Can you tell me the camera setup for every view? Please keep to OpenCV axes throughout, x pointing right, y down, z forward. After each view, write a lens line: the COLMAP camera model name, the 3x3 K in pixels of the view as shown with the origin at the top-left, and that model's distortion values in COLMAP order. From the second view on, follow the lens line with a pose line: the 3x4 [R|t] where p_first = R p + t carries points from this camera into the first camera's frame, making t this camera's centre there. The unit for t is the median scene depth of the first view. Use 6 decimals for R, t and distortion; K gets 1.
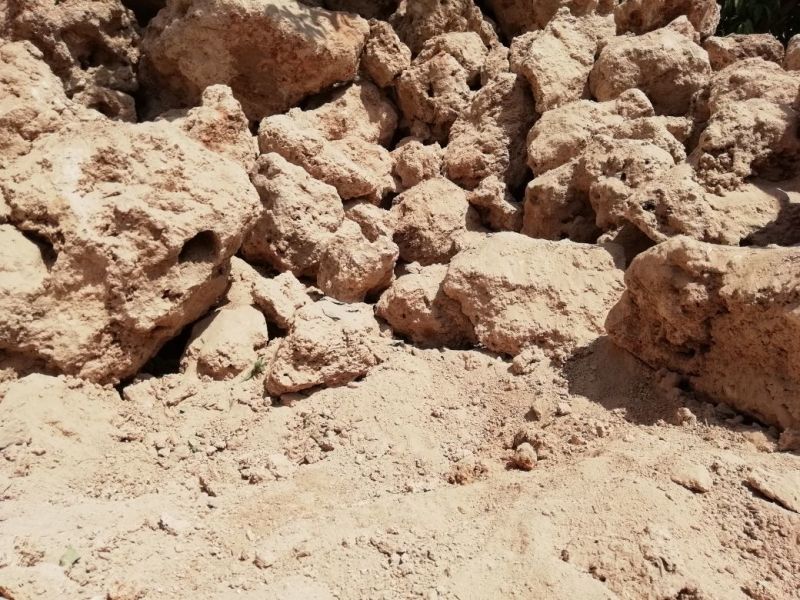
lens RADIAL K [[588.1, 0, 401.5], [0, 588.1, 300.6], [0, 0, 1]] dist [0.012651, -0.001305]
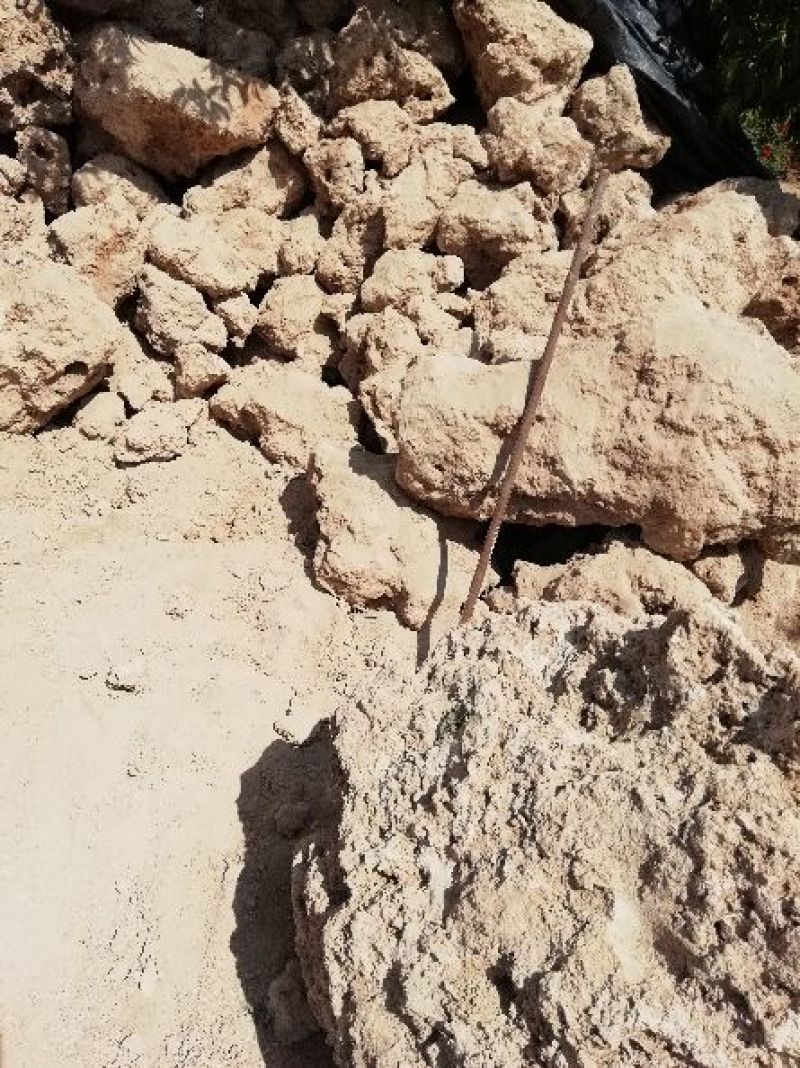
lens RADIAL K [[785.1, 0, 398.7], [0, 785.1, 534.6], [0, 0, 1]] dist [0.012651, -0.001305]
pose [[0.970733, 0.231365, -0.064409, 0.536393], [-0.179750, 0.877791, 0.444042, -0.563893], [0.159274, -0.419469, 0.893688, -0.698704]]
